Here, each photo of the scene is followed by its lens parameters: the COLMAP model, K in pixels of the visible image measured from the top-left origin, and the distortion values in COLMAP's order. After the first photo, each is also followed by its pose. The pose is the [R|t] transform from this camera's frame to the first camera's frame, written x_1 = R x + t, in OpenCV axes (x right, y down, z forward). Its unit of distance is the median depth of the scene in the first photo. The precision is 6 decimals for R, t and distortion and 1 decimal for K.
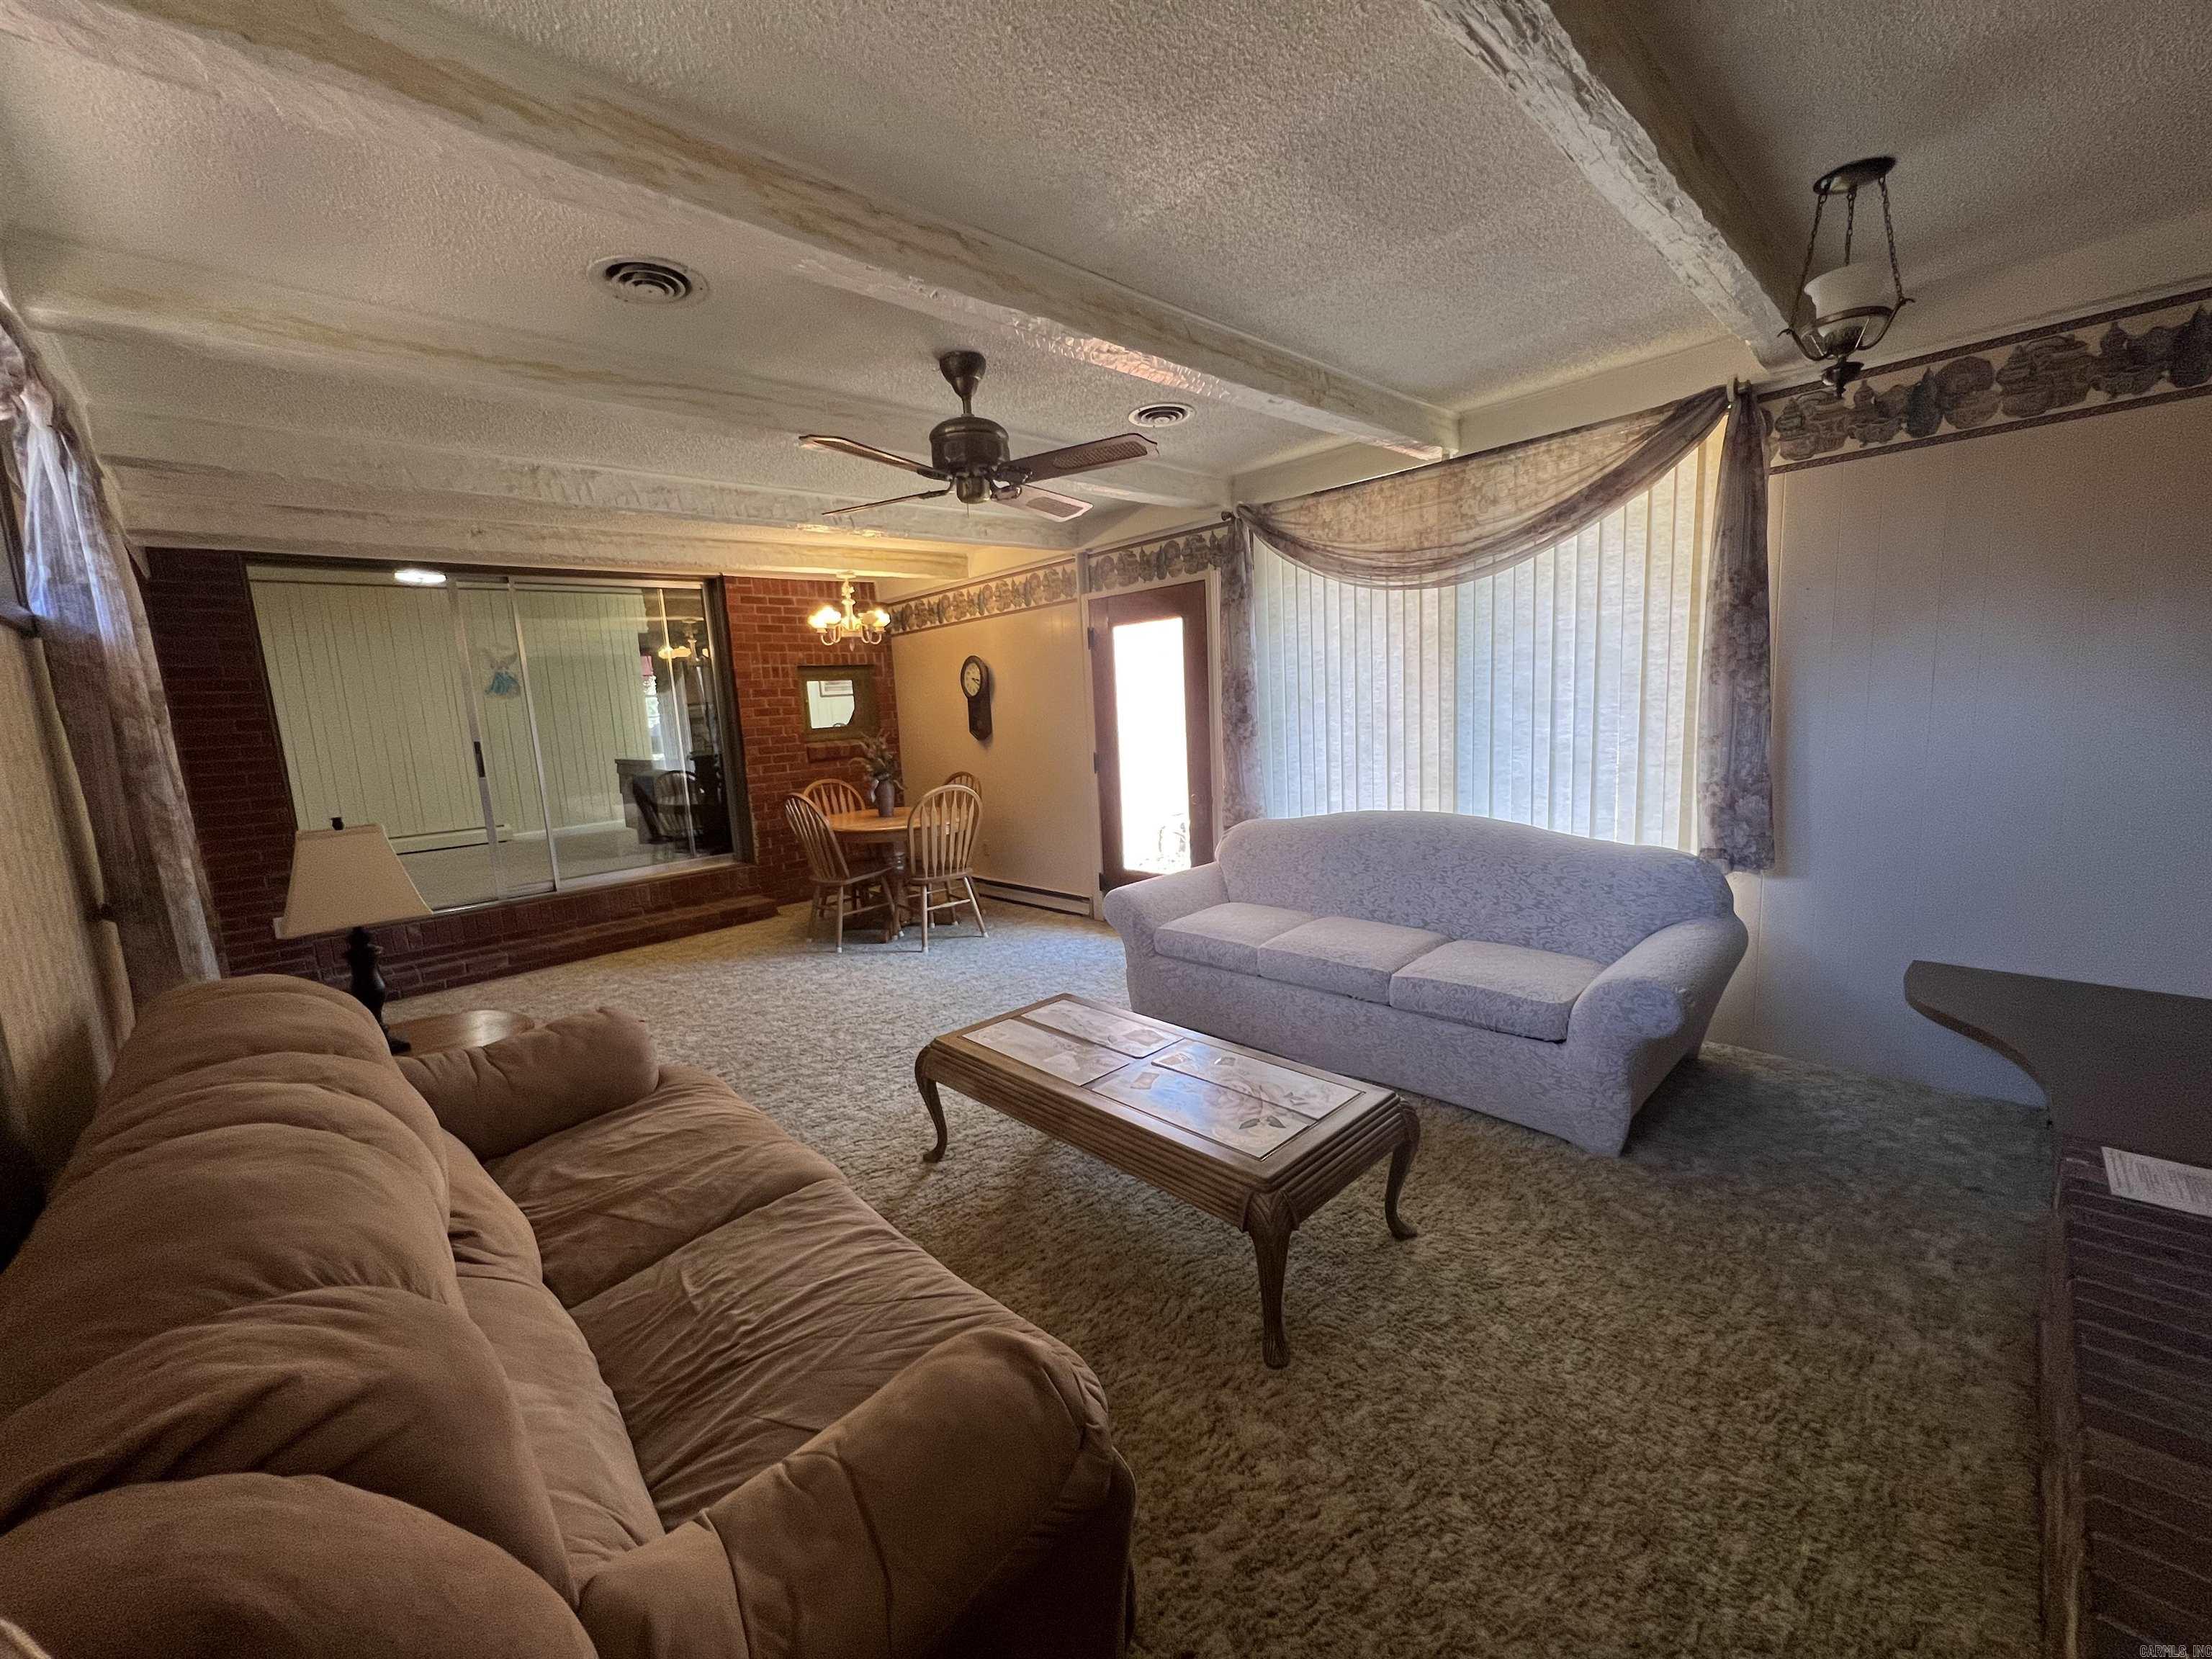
lens RADIAL K [[881.3, 0, 1117.2], [0, 881.3, 831.6], [0, 0, 1]] dist [-0.012207, -0.000066]
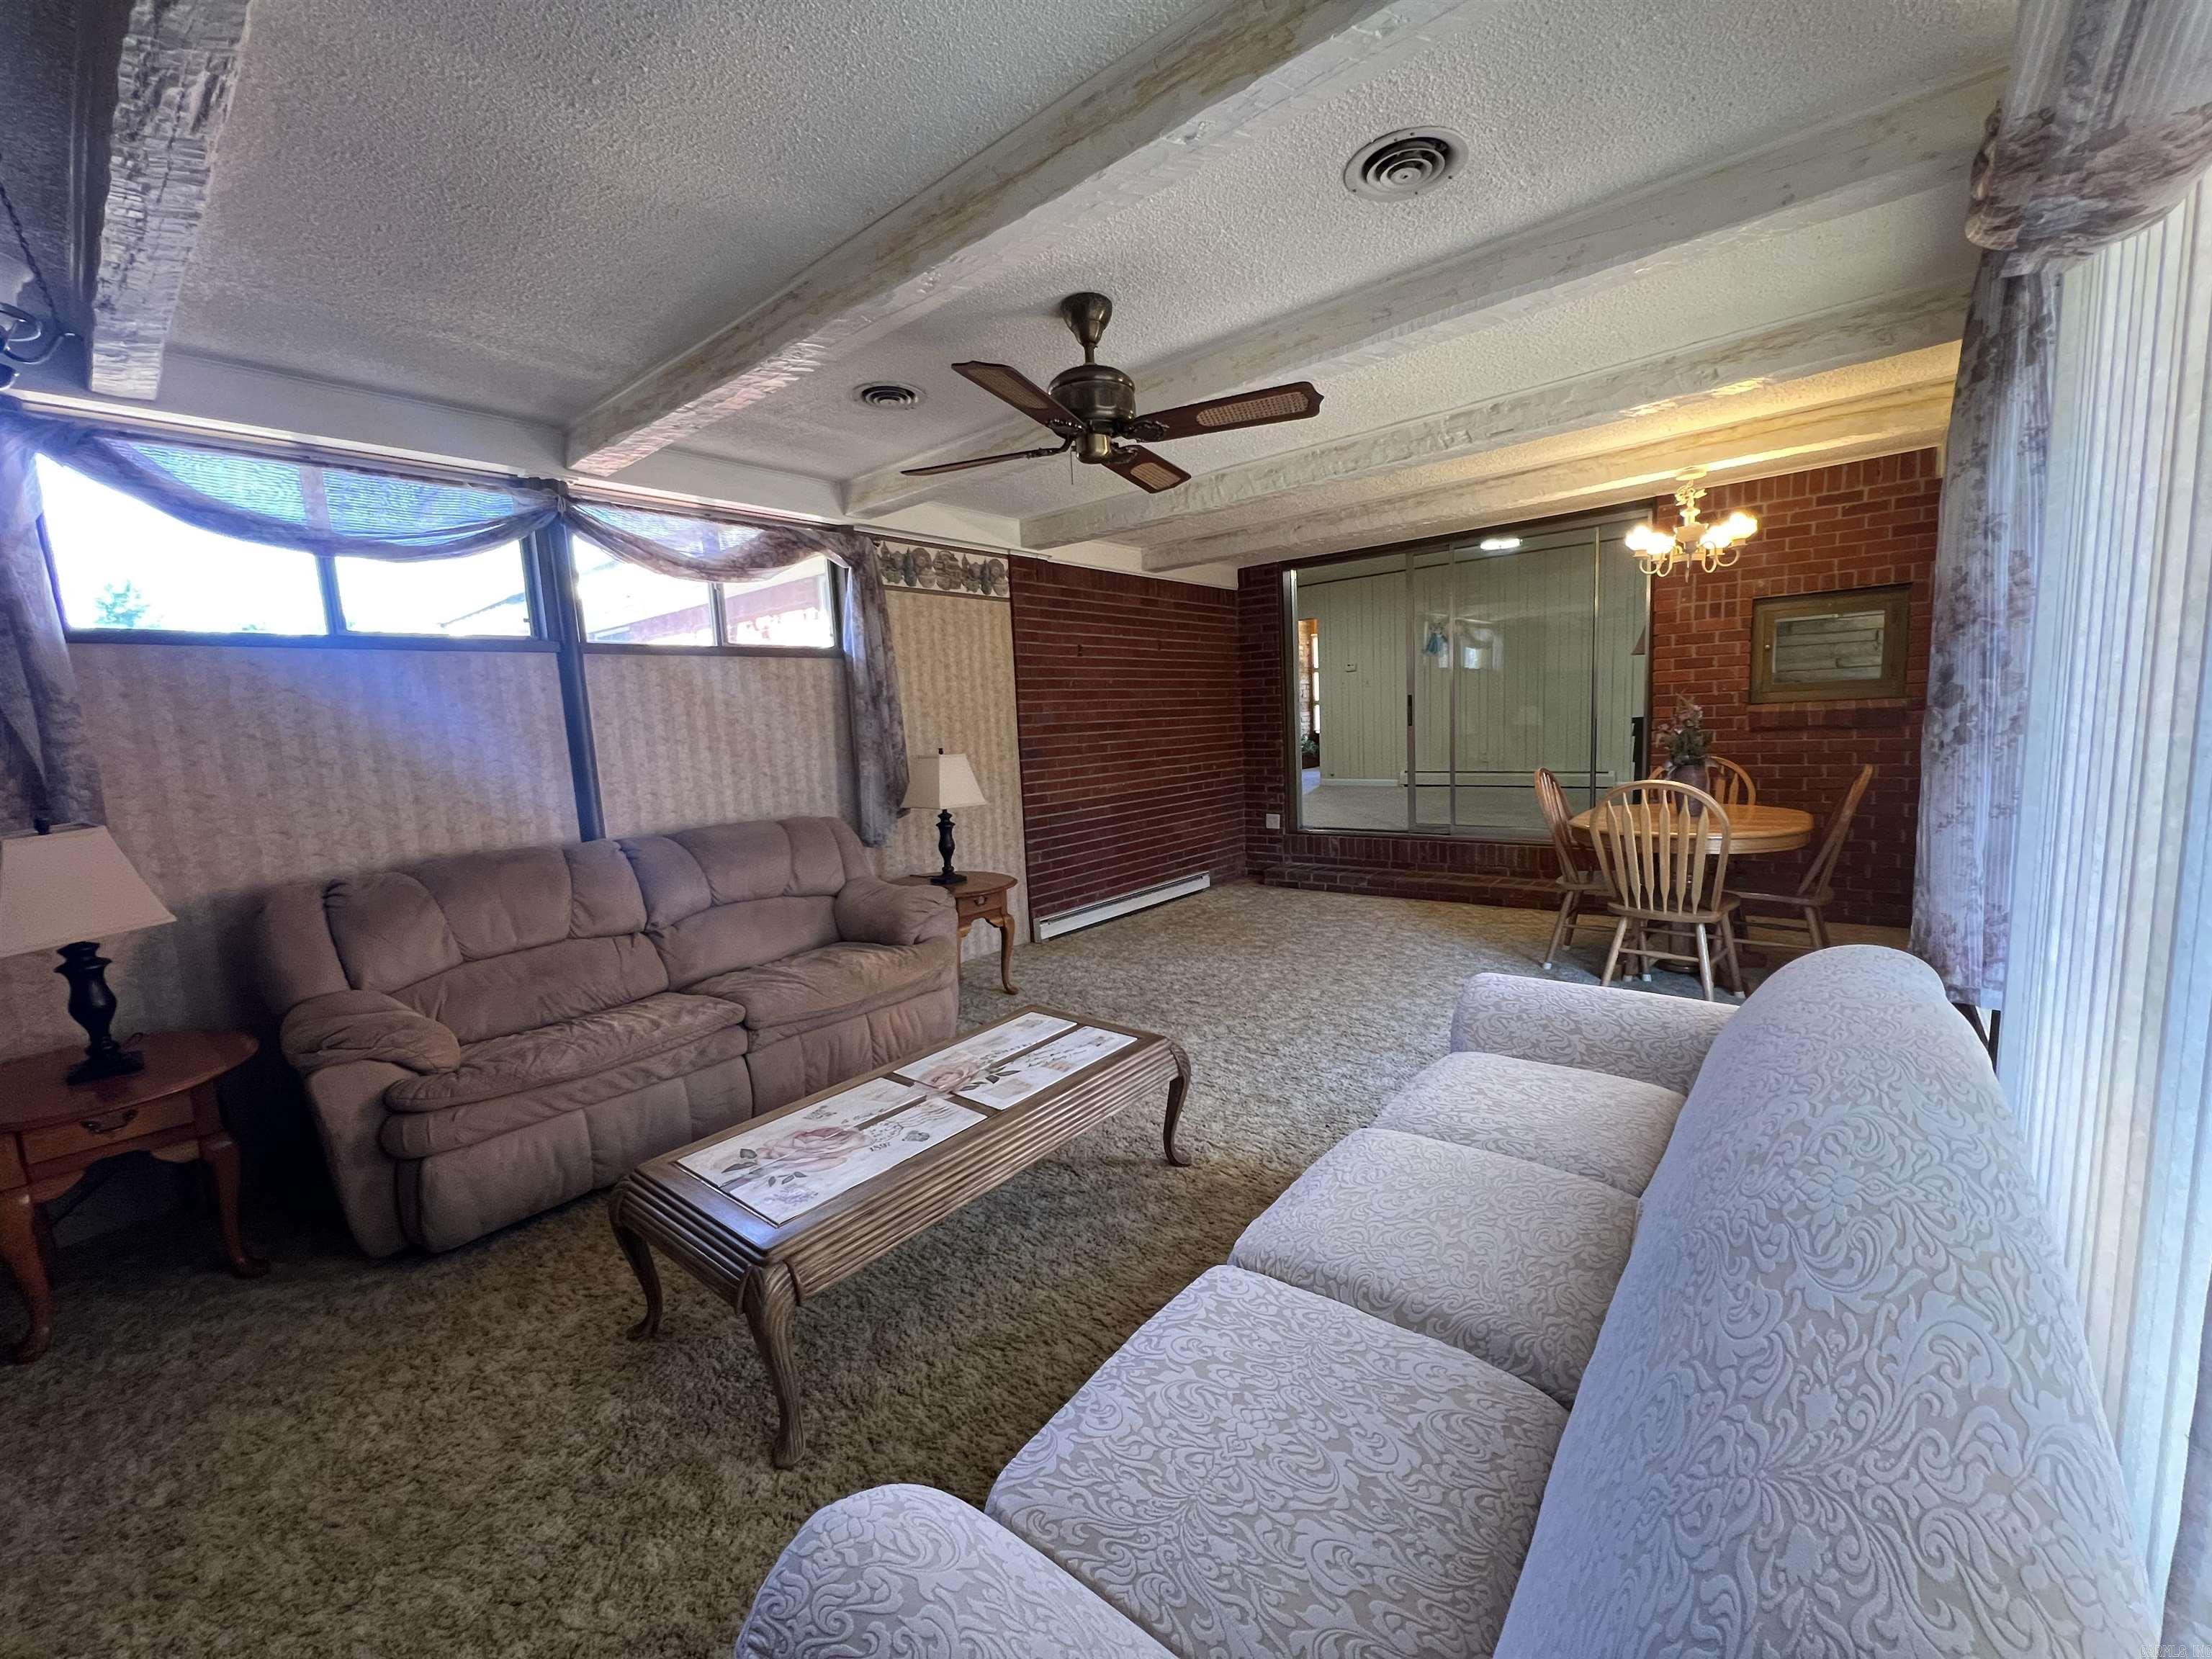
lens RADIAL K [[884.1, 0, 1108.6], [0, 884.1, 832.6], [0, 0, 1]] dist [-0.000318, -0.000547]
pose [[0.105938, 0.177362, -0.978427, 0.446713], [-0.101697, 0.980737, 0.166770, -0.086644], [0.989159, 0.081836, 0.121935, 0.521457]]
